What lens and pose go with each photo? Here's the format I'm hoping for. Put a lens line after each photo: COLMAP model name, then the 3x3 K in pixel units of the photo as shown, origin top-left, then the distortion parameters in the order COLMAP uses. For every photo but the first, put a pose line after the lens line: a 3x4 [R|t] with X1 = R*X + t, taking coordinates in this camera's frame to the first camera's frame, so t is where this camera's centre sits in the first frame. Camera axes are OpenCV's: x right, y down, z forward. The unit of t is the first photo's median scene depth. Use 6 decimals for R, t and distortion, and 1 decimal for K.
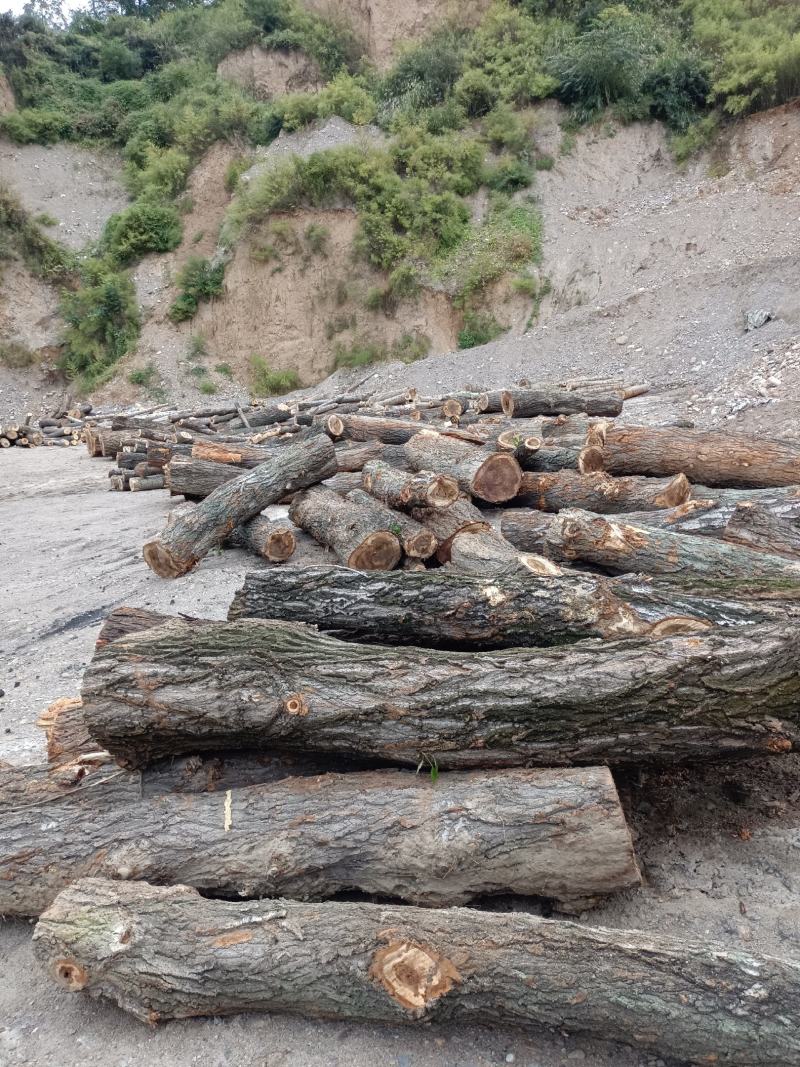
lens RADIAL K [[793.4, 0, 399.8], [0, 793.4, 532.4], [0, 0, 1]] dist [0.055791, -0.068264]
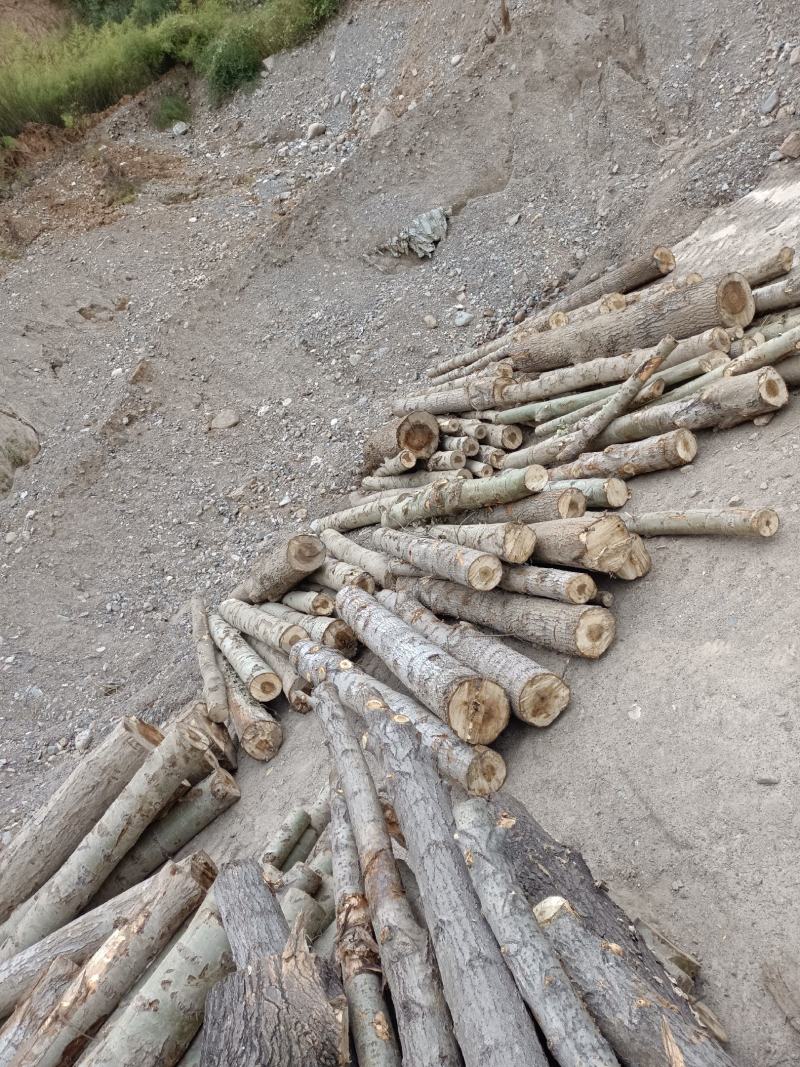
lens RADIAL K [[793.4, 0, 397.0], [0, 793.4, 529.3], [0, 0, 1]] dist [0.055791, -0.068264]
pose [[0.241947, -0.401154, 0.883480, -0.913761], [0.740317, 0.664904, 0.099166, -1.172380], [-0.627210, 0.630062, 0.457853, 5.280927]]
